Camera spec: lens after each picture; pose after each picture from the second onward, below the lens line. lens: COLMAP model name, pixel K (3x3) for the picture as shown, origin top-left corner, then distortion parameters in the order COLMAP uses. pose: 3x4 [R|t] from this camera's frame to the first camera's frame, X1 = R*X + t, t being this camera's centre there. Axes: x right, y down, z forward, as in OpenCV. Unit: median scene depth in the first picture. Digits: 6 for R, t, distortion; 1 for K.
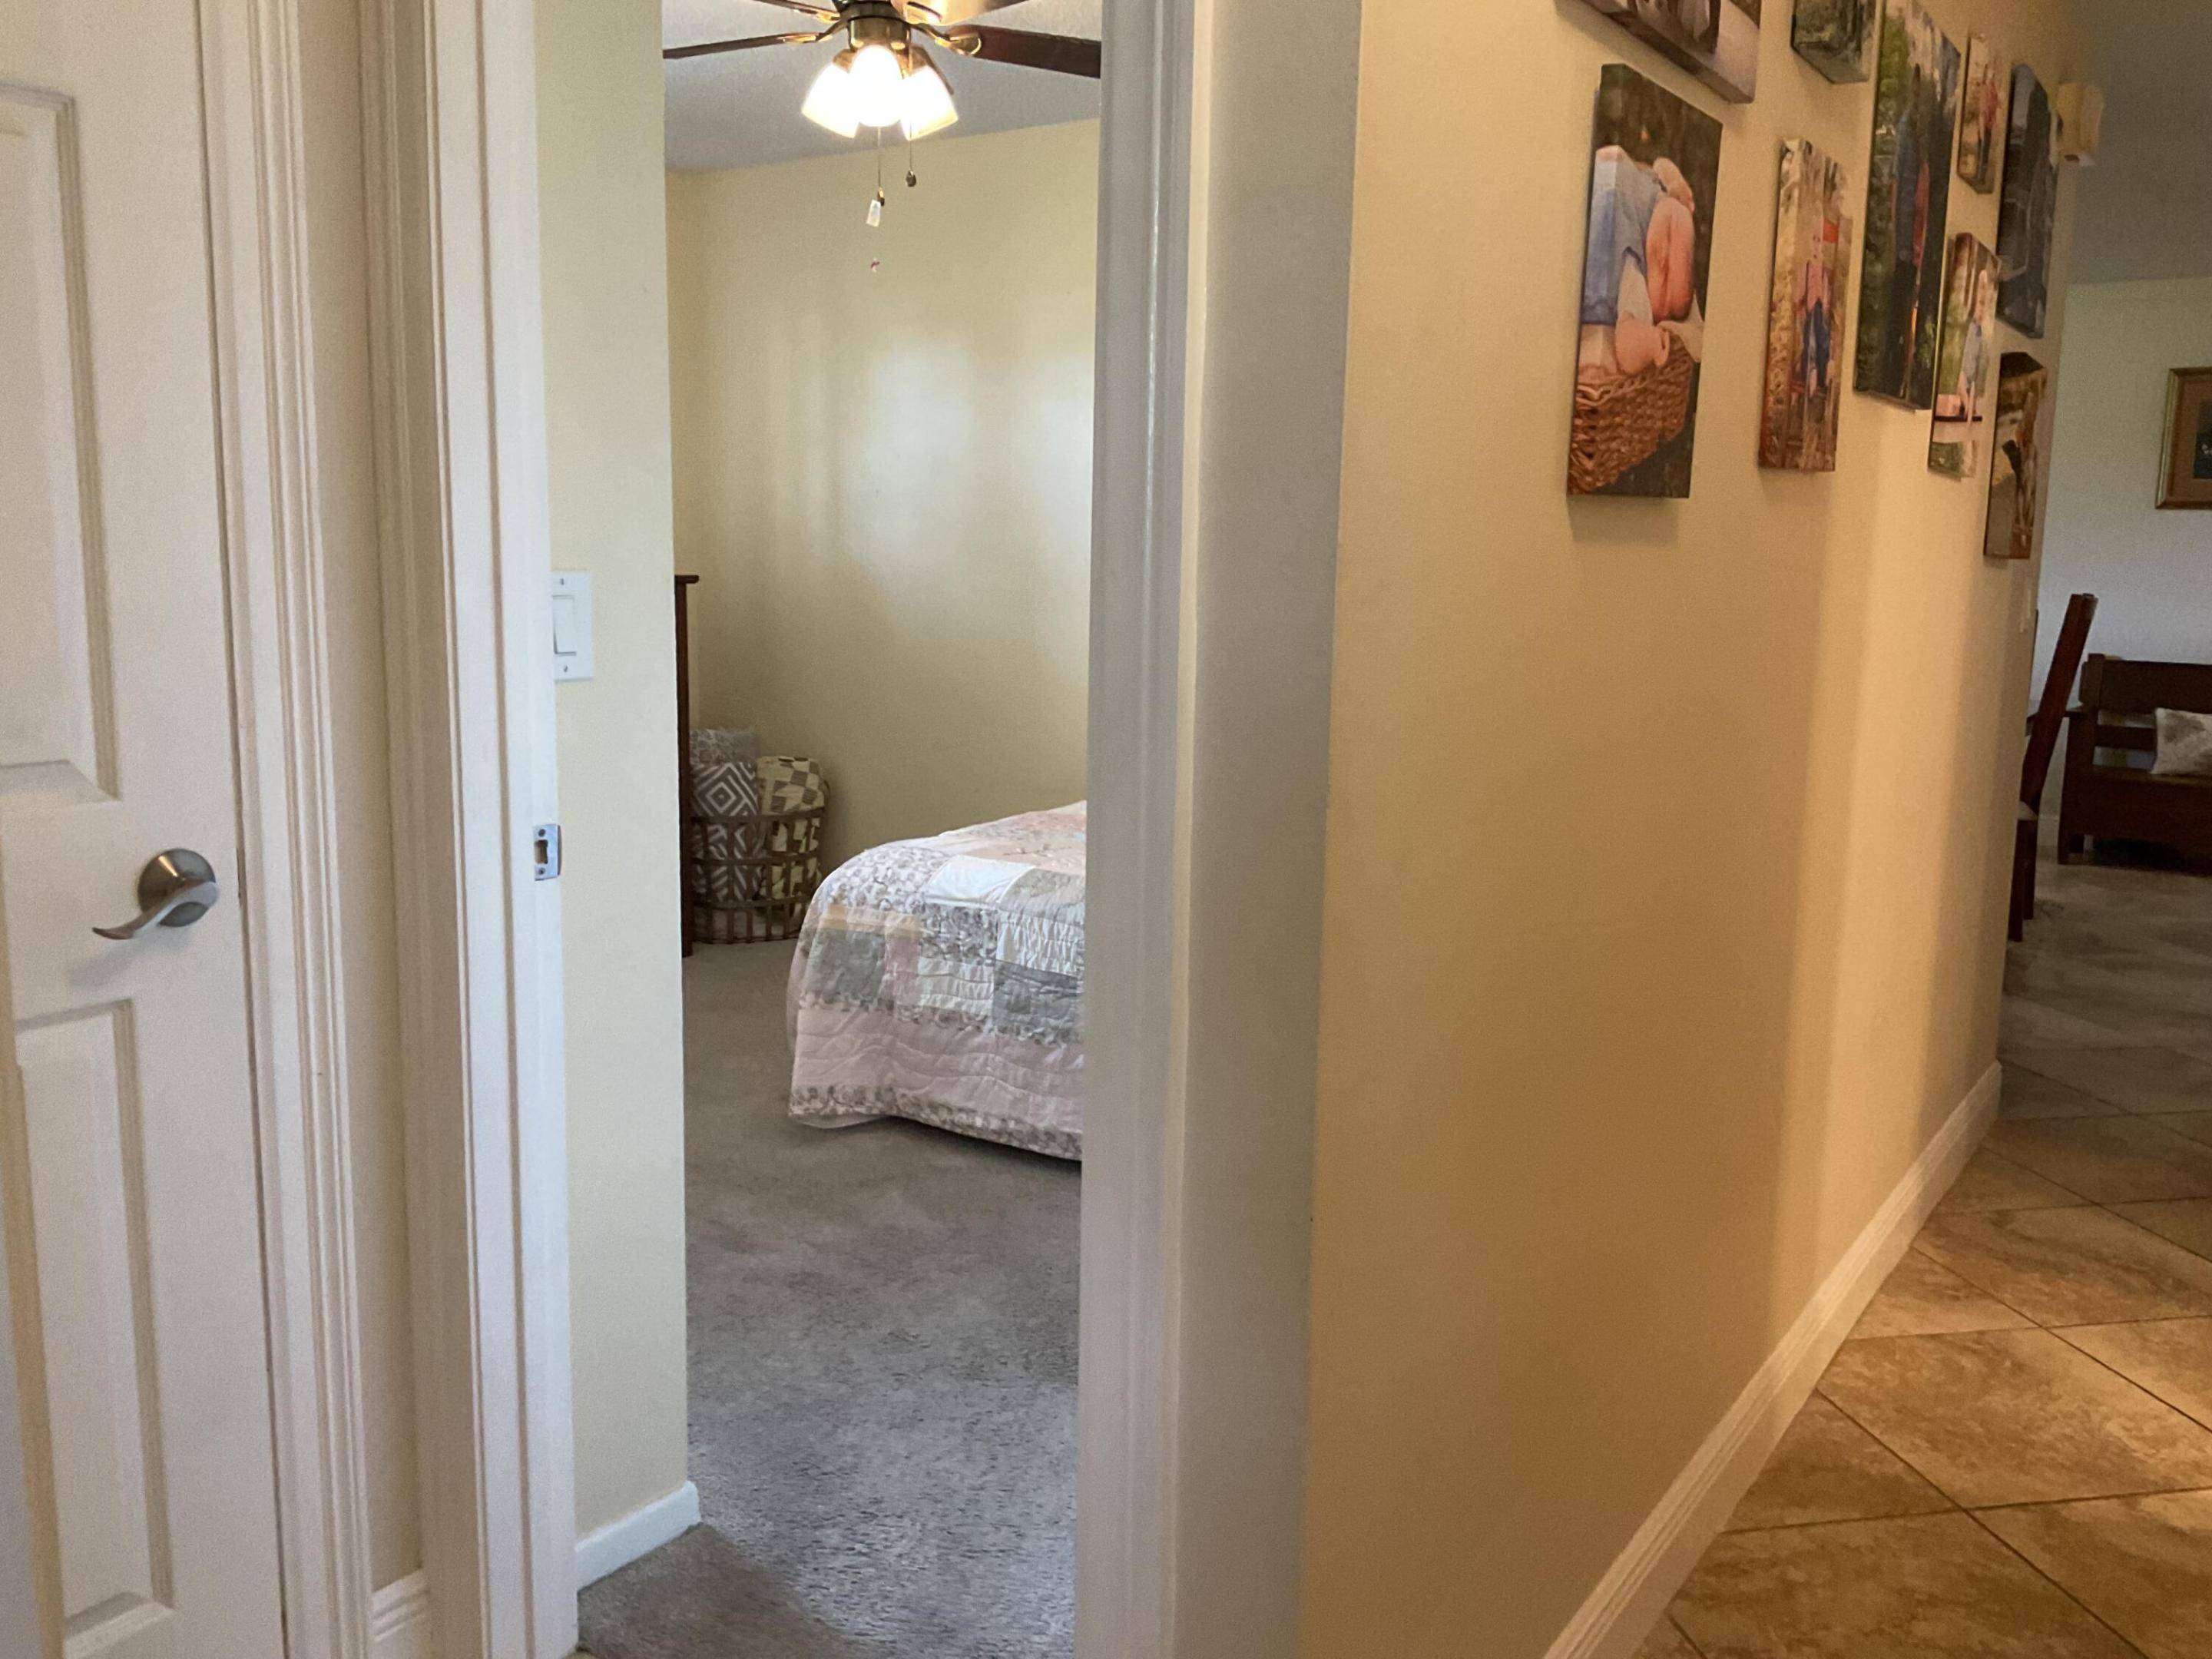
lens RADIAL K [[1835.4, 0, 1095.5], [0, 1835.4, 845.0], [0, 0, 1]] dist [0.063399, -0.111915]
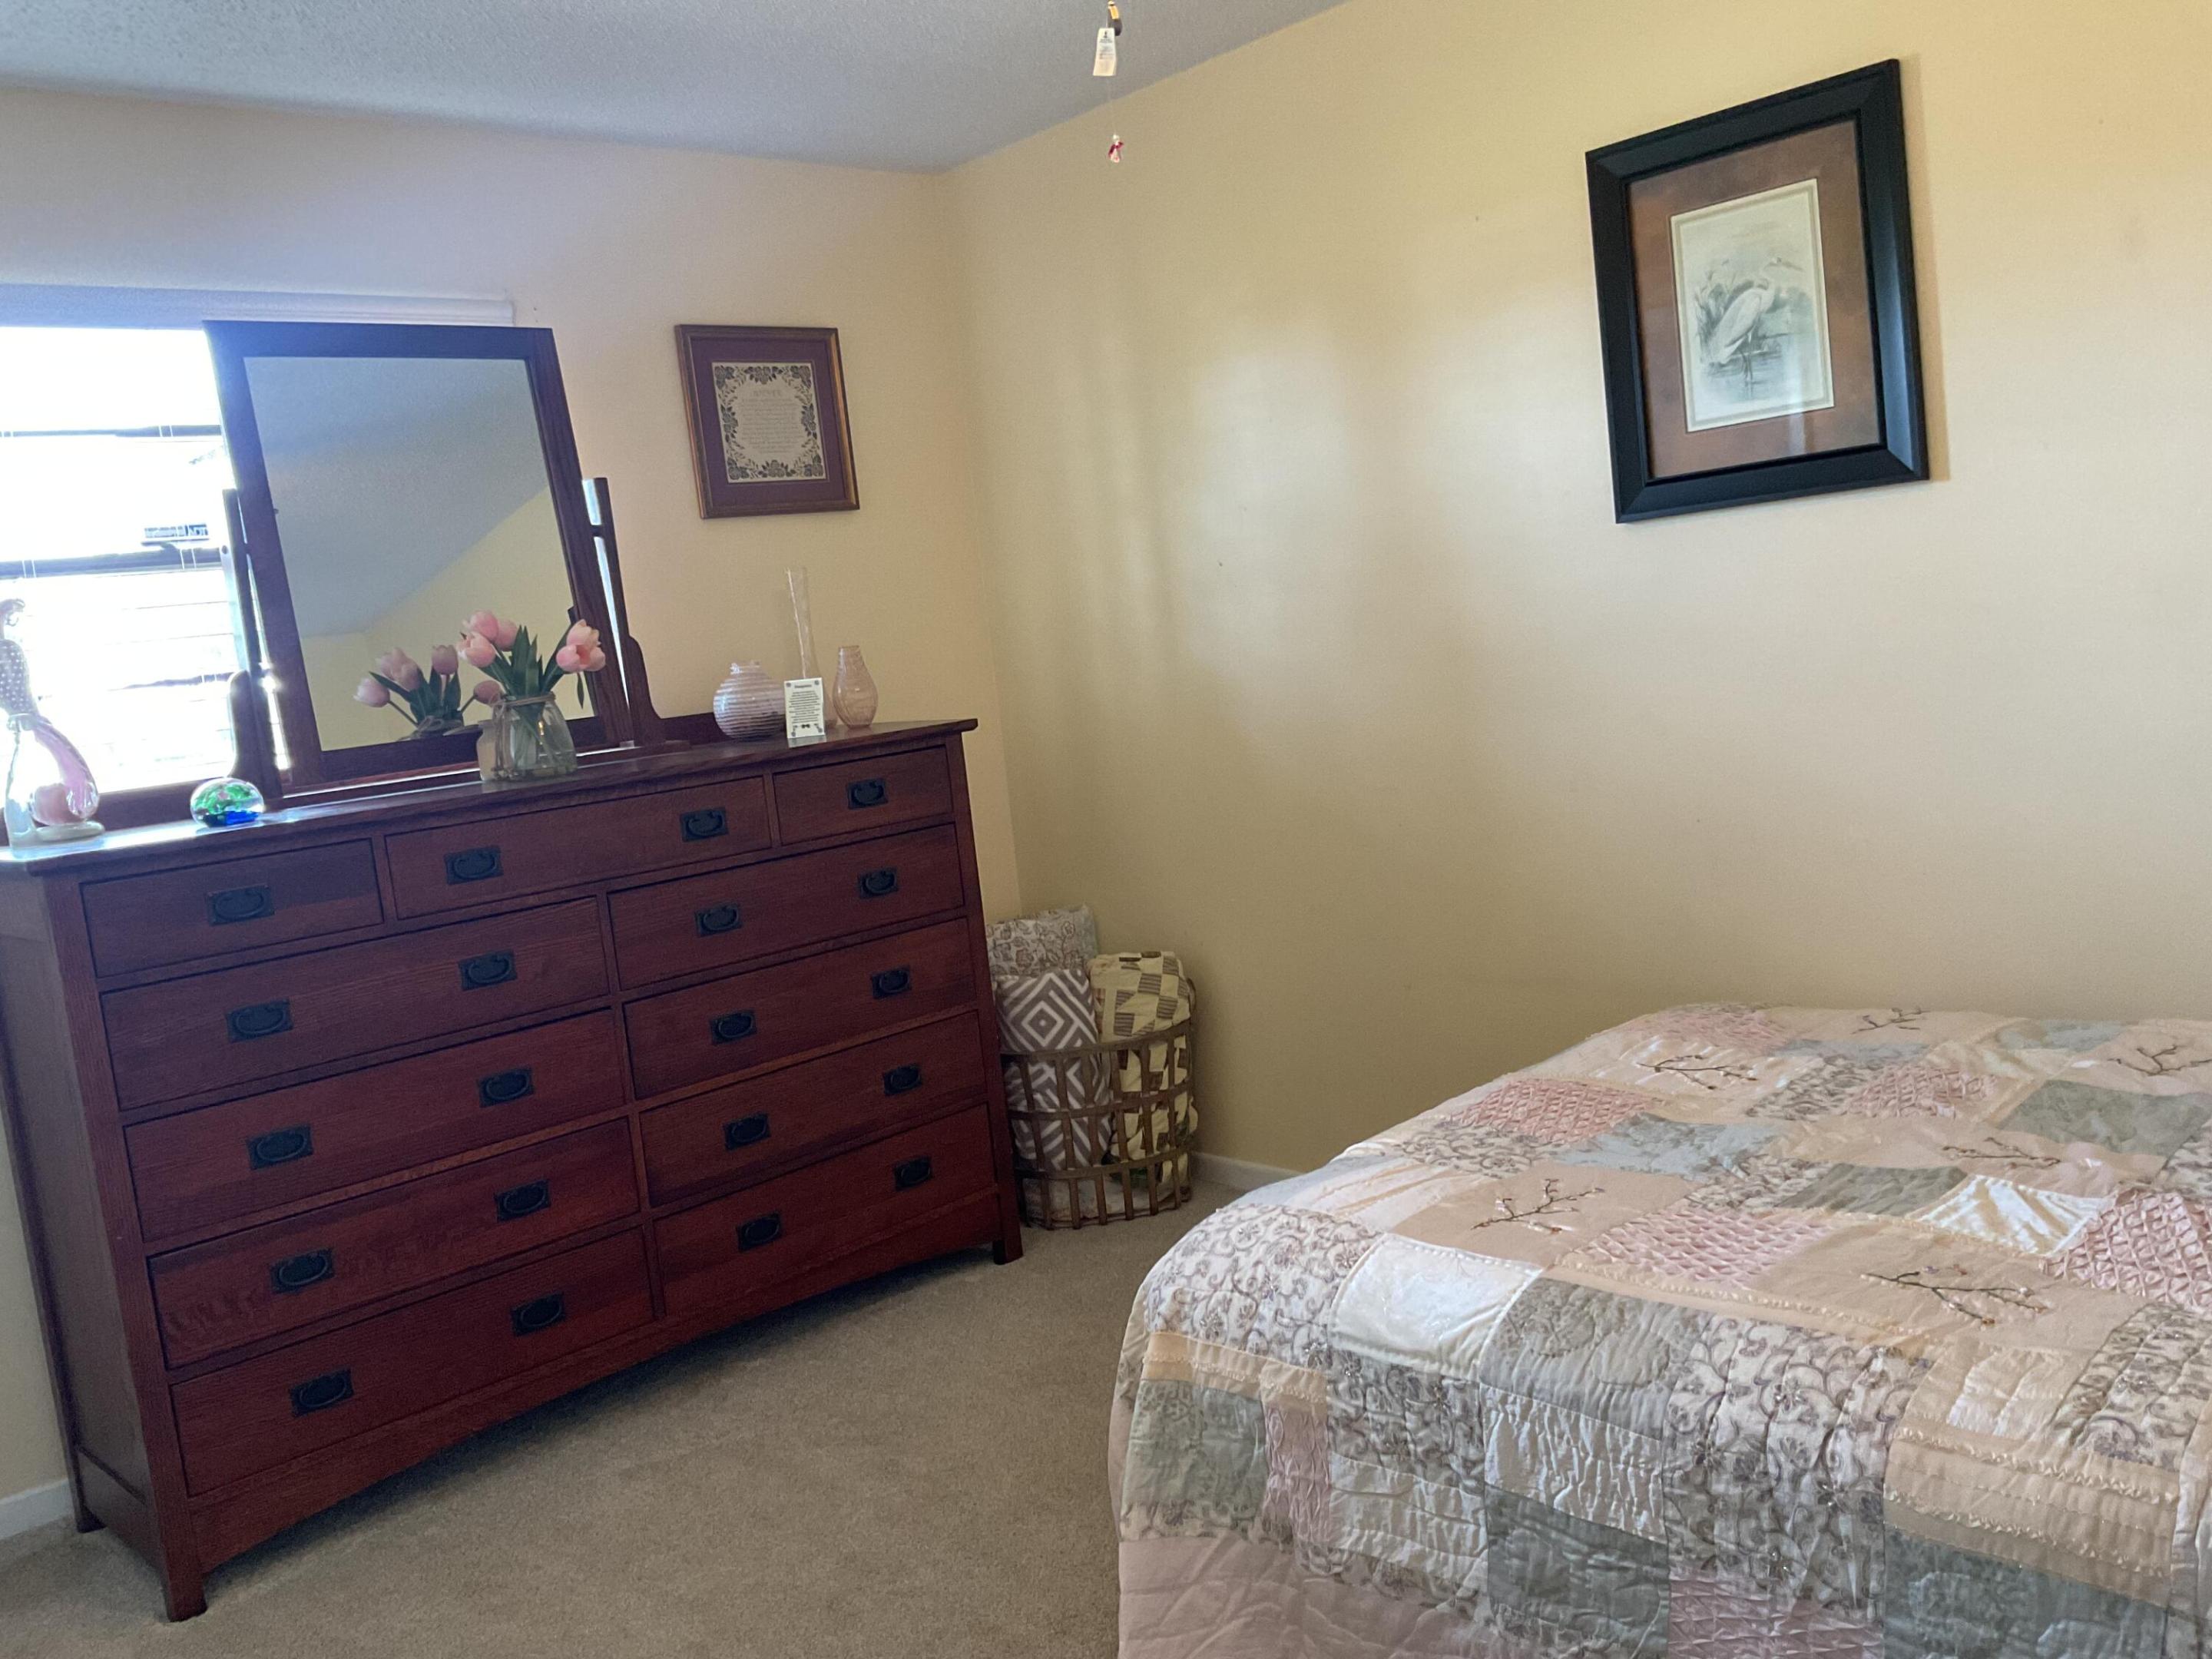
lens RADIAL K [[1835.4, 0, 1115.8], [0, 1835.4, 836.6], [0, 0, 1]] dist [0.063399, -0.111915]
pose [[0.970330, -0.102755, -0.218865, -0.024126], [0.095038, 0.994432, -0.045529, -0.095632], [0.222325, 0.023378, 0.974692, 0.493261]]
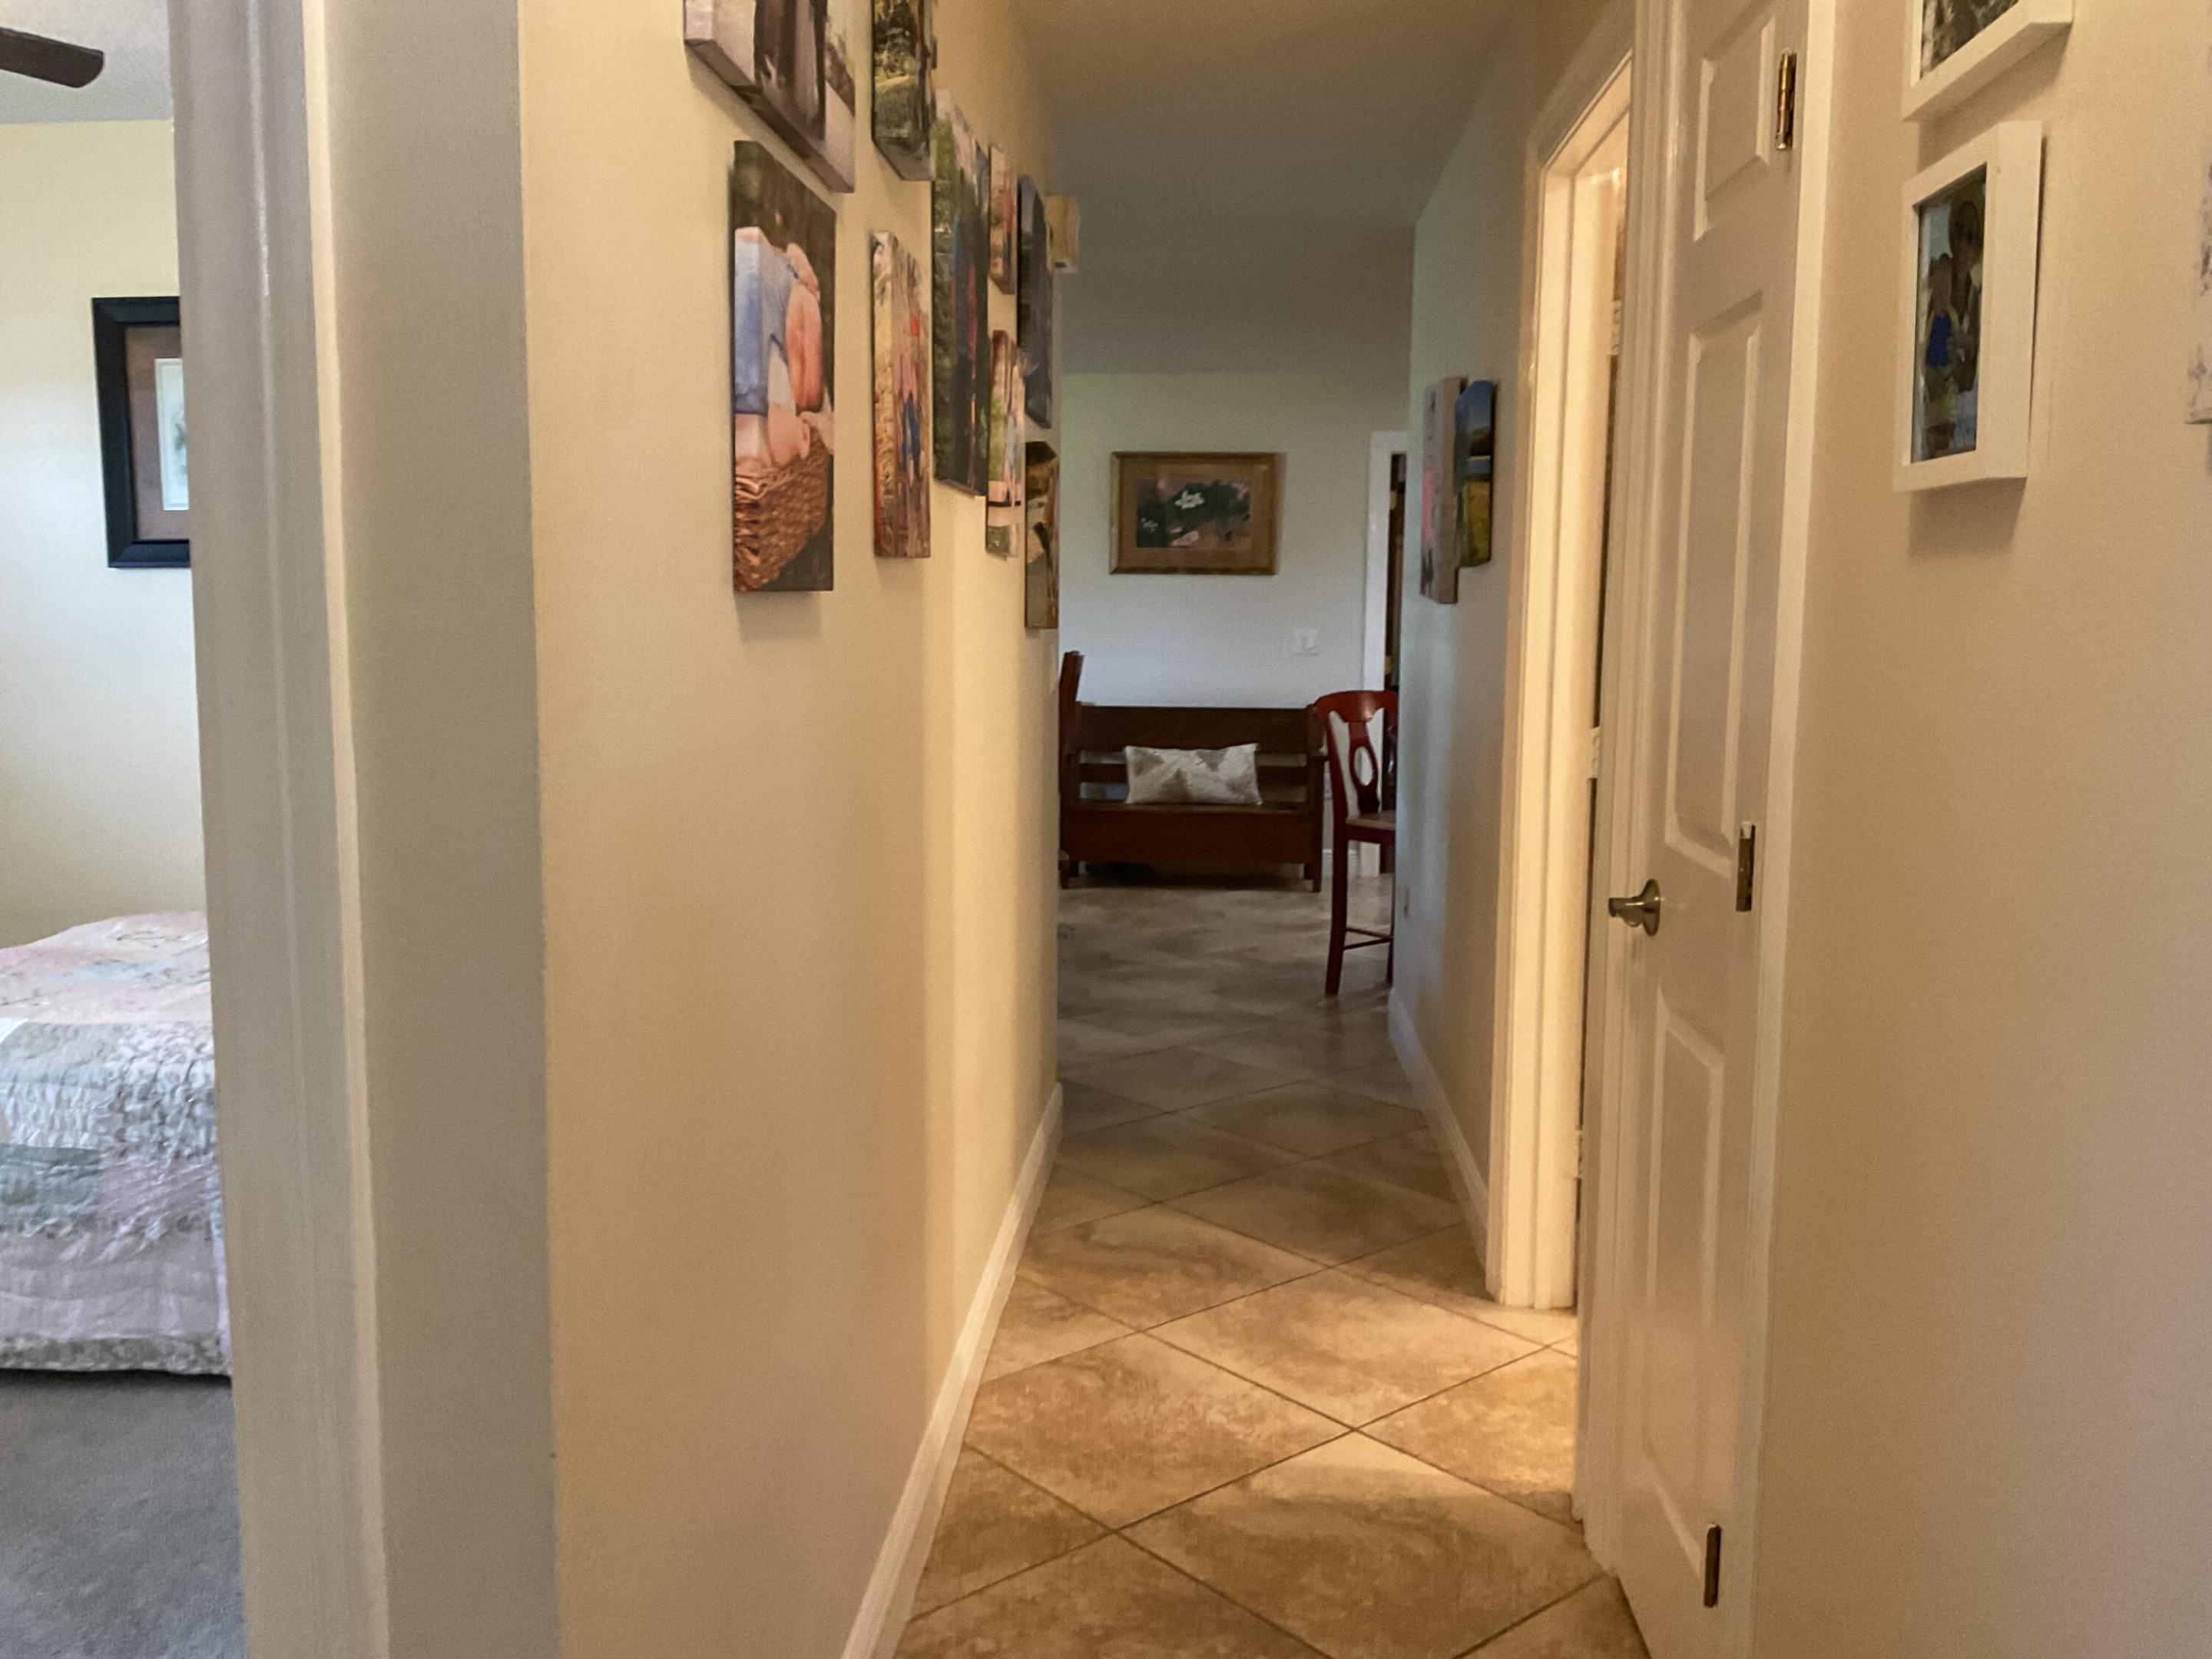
lens RADIAL K [[1835.4, 0, 1102.3], [0, 1835.4, 831.0], [0, 0, 1]] dist [0.063399, -0.111915]
pose [[0.863153, -0.071271, 0.499888, -0.025917], [0.089137, 0.995948, -0.011915, -0.019714], [-0.497013, 0.054843, 0.866008, 0.050615]]
